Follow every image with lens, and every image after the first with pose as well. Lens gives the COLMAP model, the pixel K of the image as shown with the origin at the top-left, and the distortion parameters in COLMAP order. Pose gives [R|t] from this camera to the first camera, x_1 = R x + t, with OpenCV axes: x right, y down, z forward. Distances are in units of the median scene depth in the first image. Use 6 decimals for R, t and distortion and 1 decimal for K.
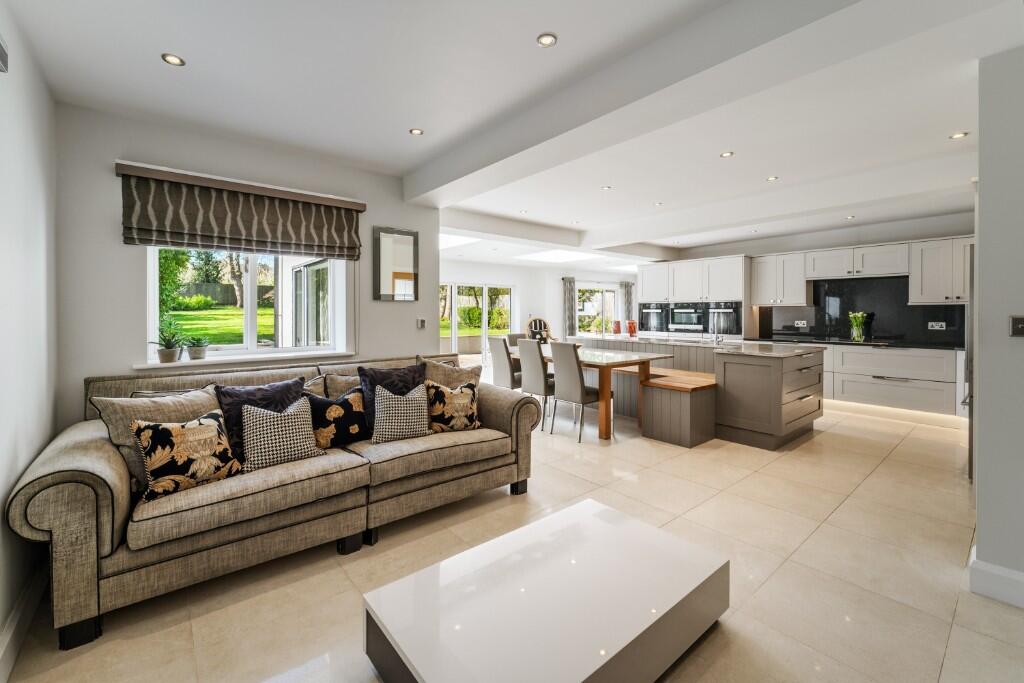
lens RADIAL K [[428.0, 0, 511.7], [0, 428.0, 315.8], [0, 0, 1]] dist [-0.000050, 0.000009]
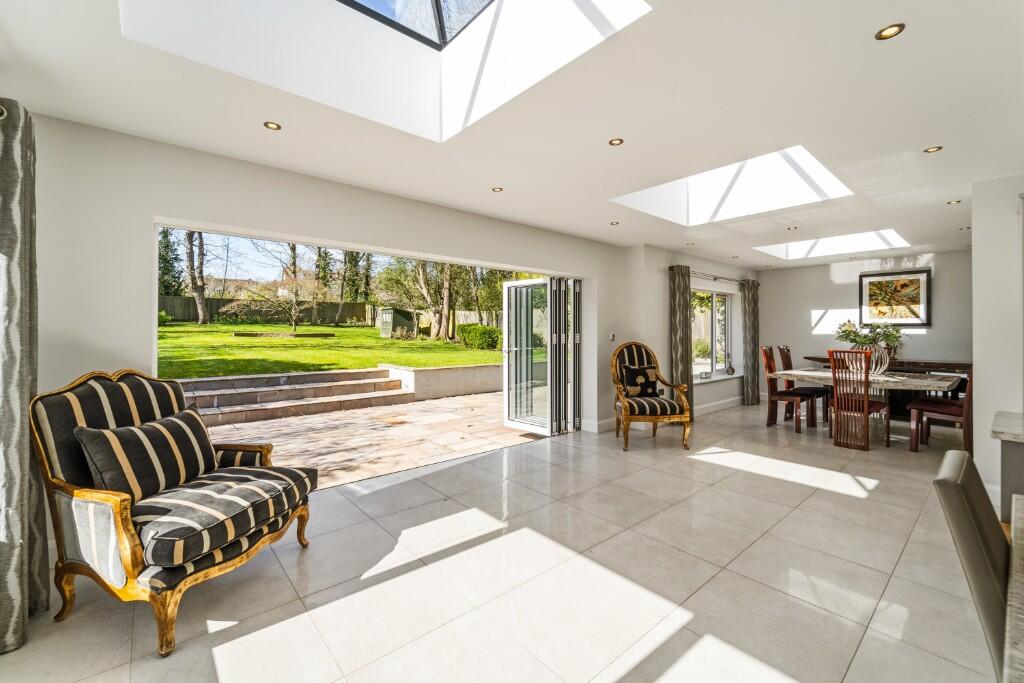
lens RADIAL K [[420.5, 0, 510.3], [0, 420.5, 329.6], [0, 0, 1]] dist [-0.000459, 0.000120]
pose [[0.999869, 0.003403, 0.015815, -0.149133], [-0.003234, 0.999937, -0.010720, -0.006077], [-0.015850, 0.010667, 0.999817, 0.803962]]
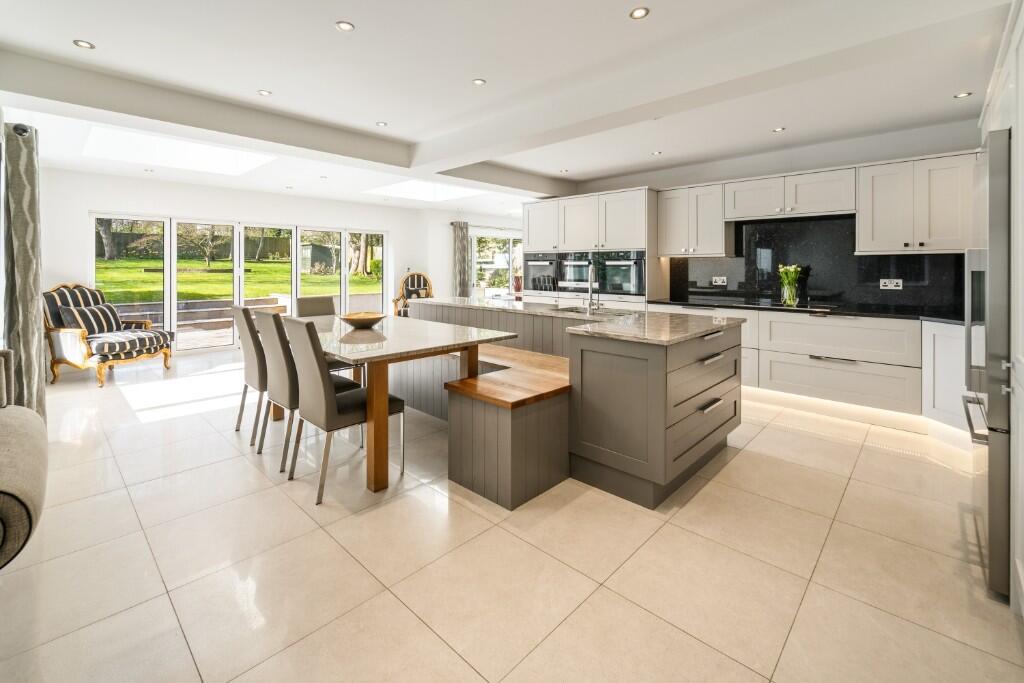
lens RADIAL K [[445.4, 0, 511.9], [0, 445.4, 267.9], [0, 0, 1]] dist [0.000338, -0.000433]
pose [[0.992803, 0.000527, 0.119758, 0.219423], [-0.000033, 0.999991, -0.004127, -0.000663], [-0.119759, 0.004094, 0.992795, 0.269123]]
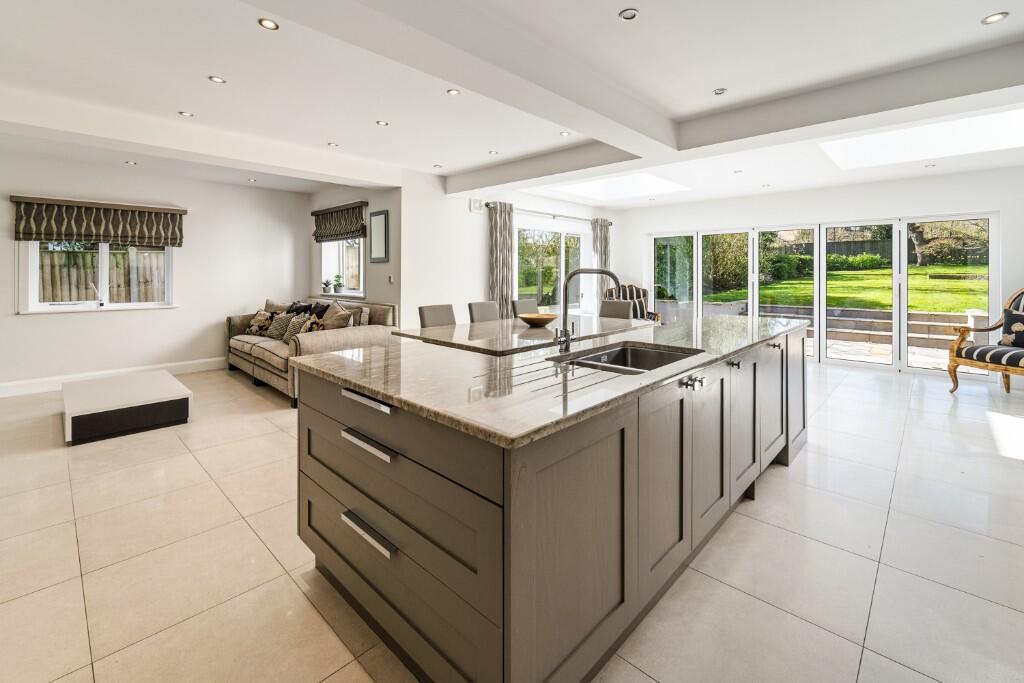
lens RADIAL K [[445.4, 0, 511.9], [0, 445.4, 267.9], [0, 0, 1]] dist [0.000338, -0.000433]
pose [[0.111170, -0.008923, -0.993761, 0.689374], [-0.008587, 0.999914, -0.009938, -0.003442], [0.993764, 0.009638, 0.111084, 0.711256]]
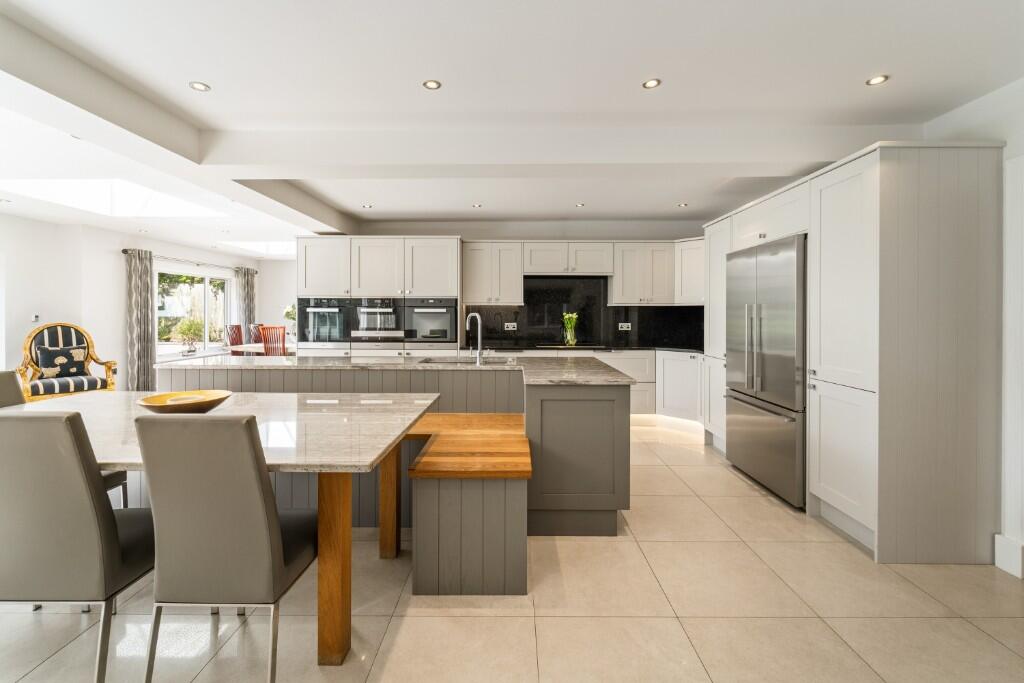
lens RADIAL K [[428.0, 0, 511.7], [0, 428.0, 315.8], [0, 0, 1]] dist [-0.000050, 0.000009]
pose [[0.638956, -0.001252, 0.769242, 0.022328], [0.002715, 0.999996, -0.000628, -0.002048], [-0.769238, 0.002490, 0.638957, 0.443278]]
